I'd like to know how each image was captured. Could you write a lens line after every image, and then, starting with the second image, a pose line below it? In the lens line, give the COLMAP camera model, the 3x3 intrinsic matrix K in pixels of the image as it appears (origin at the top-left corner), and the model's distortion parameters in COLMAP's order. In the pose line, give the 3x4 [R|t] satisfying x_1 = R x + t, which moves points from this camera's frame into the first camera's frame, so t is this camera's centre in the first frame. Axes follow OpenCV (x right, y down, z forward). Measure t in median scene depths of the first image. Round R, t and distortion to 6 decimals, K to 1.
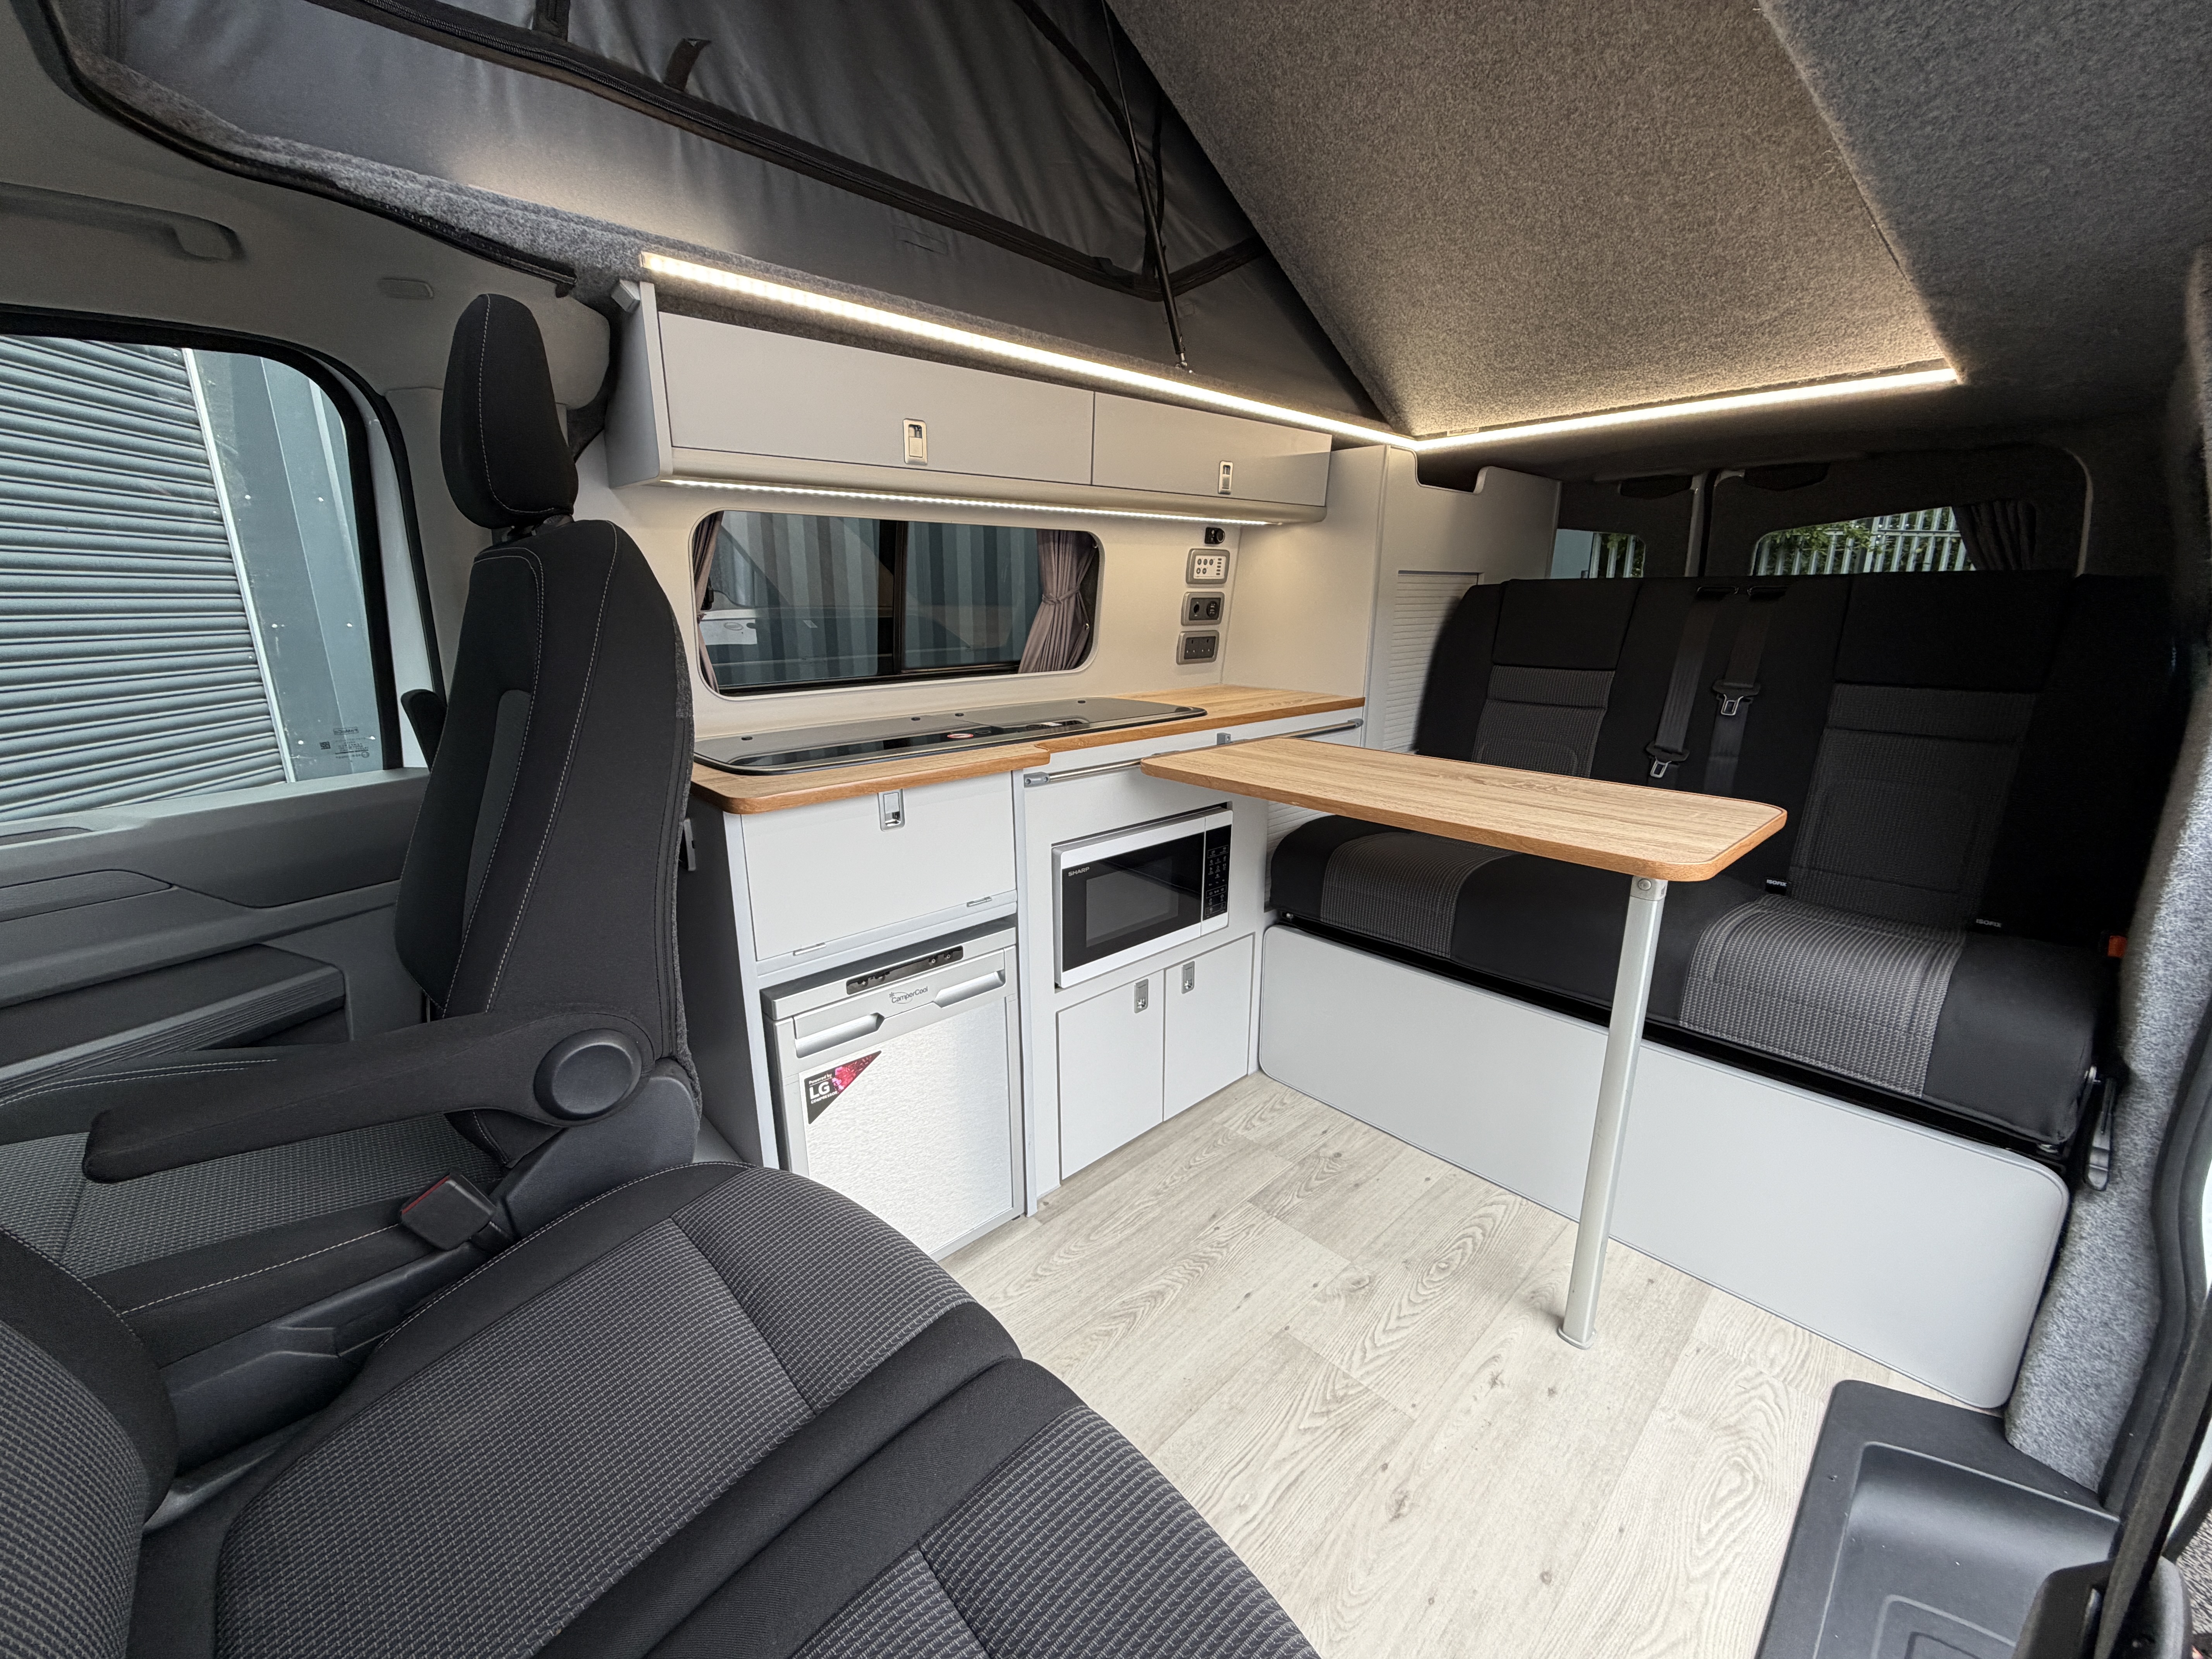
lens RADIAL K [[882.2, 0, 1098.0], [0, 882.2, 821.1], [0, 0, 1]] dist [-0.000628, 0.000538]
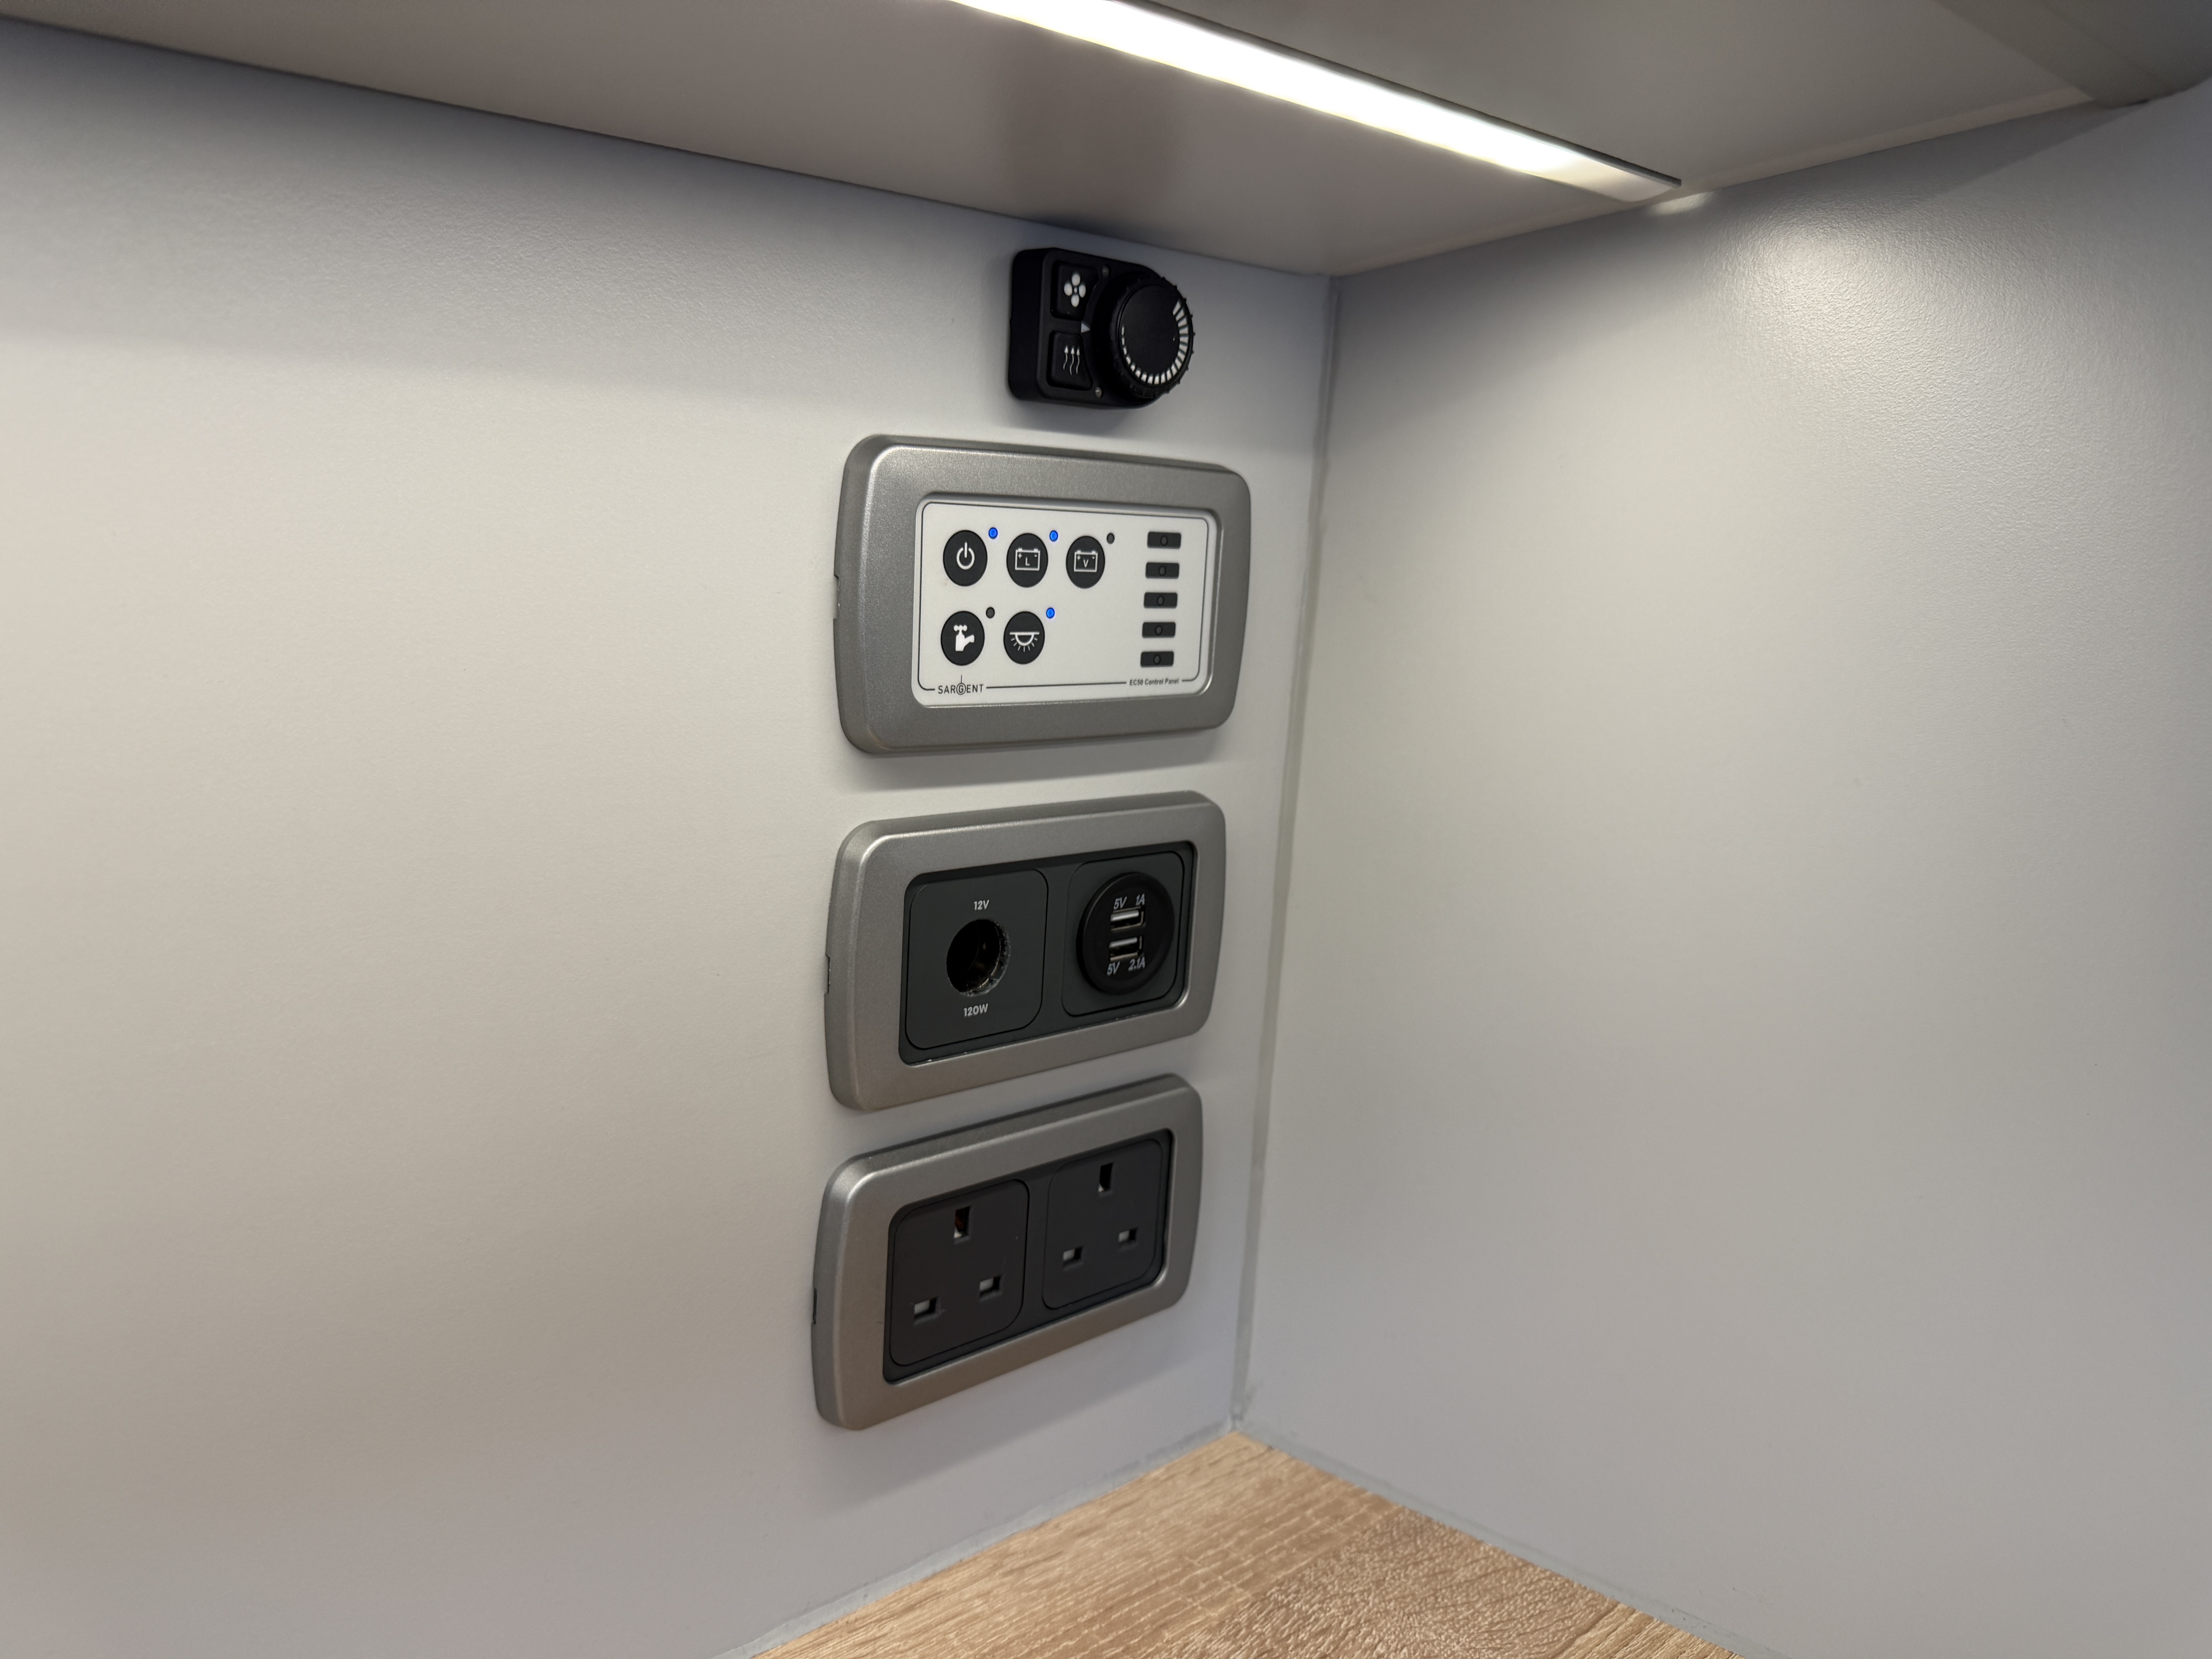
lens RADIAL K [[1567.9, 0, 1100.6], [0, 1567.9, 828.7], [0, 0, 1]] dist [0.059022, -0.074596]
pose [[0.999750, -0.017705, -0.013652, 0.165215], [0.015431, 0.988306, -0.151699, -0.282579], [0.016178, 0.151450, 0.988332, 0.996527]]
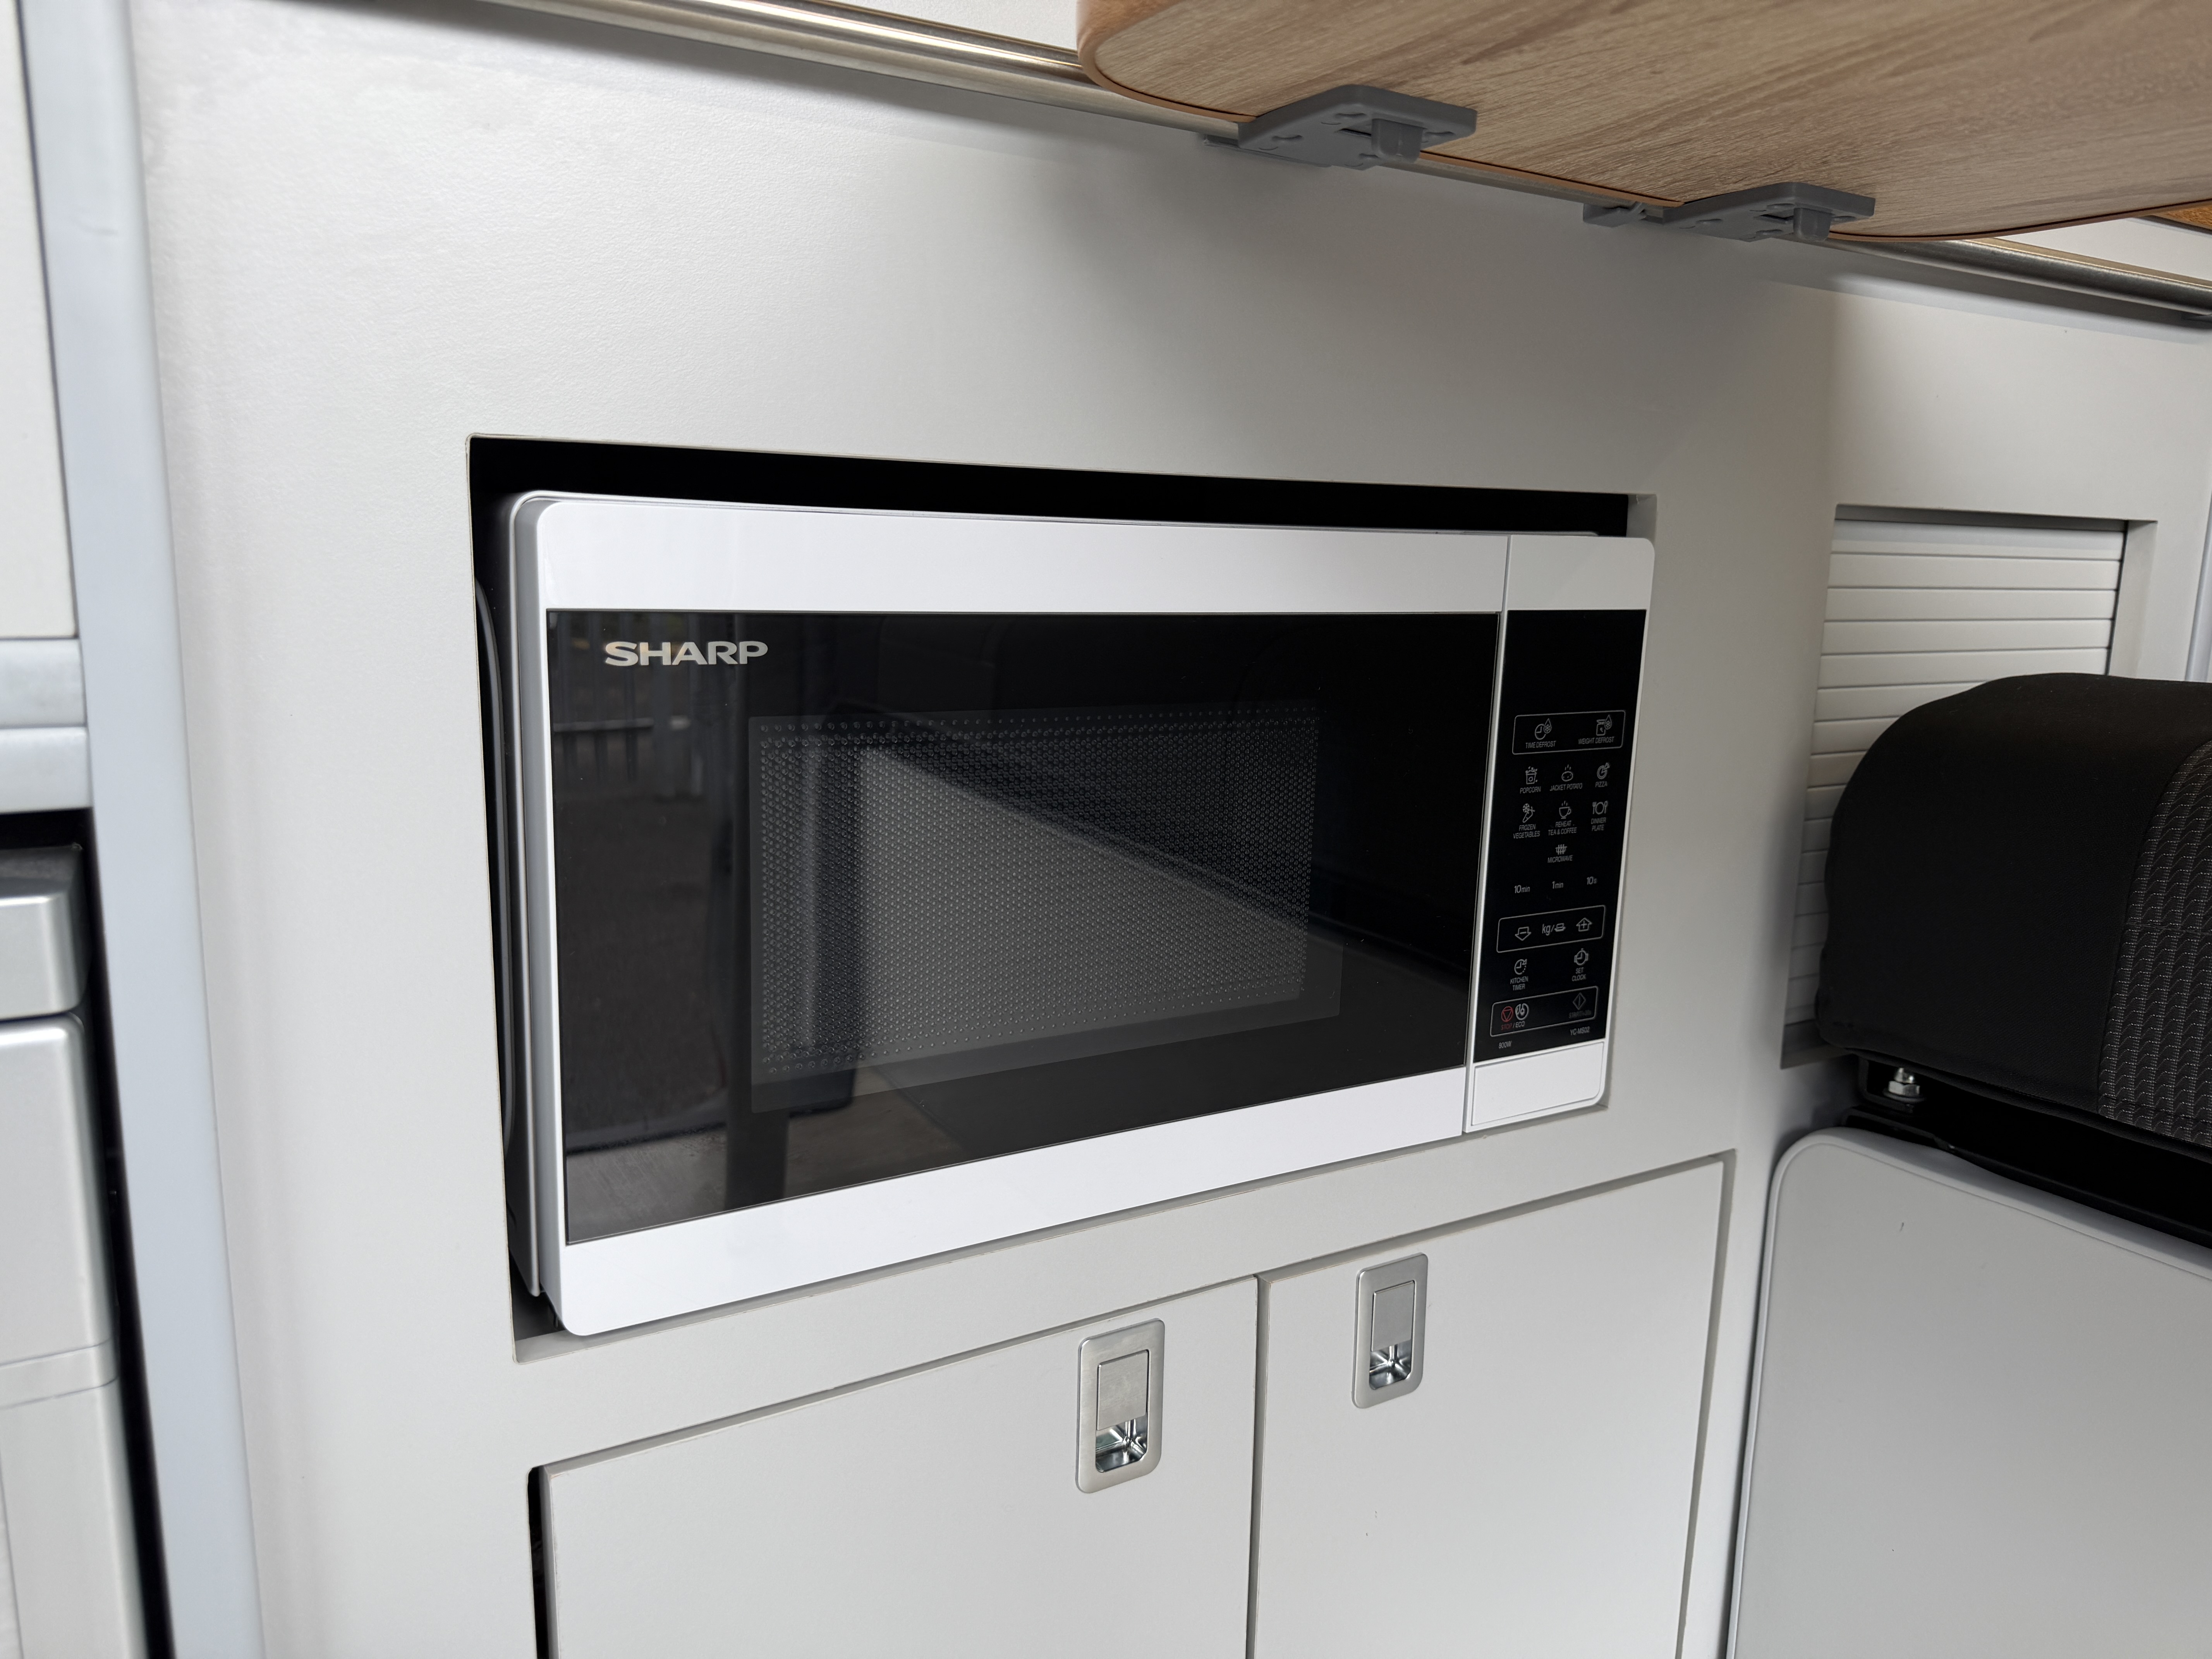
lens RADIAL K [[1567.9, 0, 1089.5], [0, 1567.9, 846.3], [0, 0, 1]] dist [0.059022, -0.074596]
pose [[0.979248, 0.054393, -0.195228, 0.102893], [-0.068881, 0.995291, -0.068202, 0.096117], [0.190599, 0.080234, 0.978384, 0.631441]]
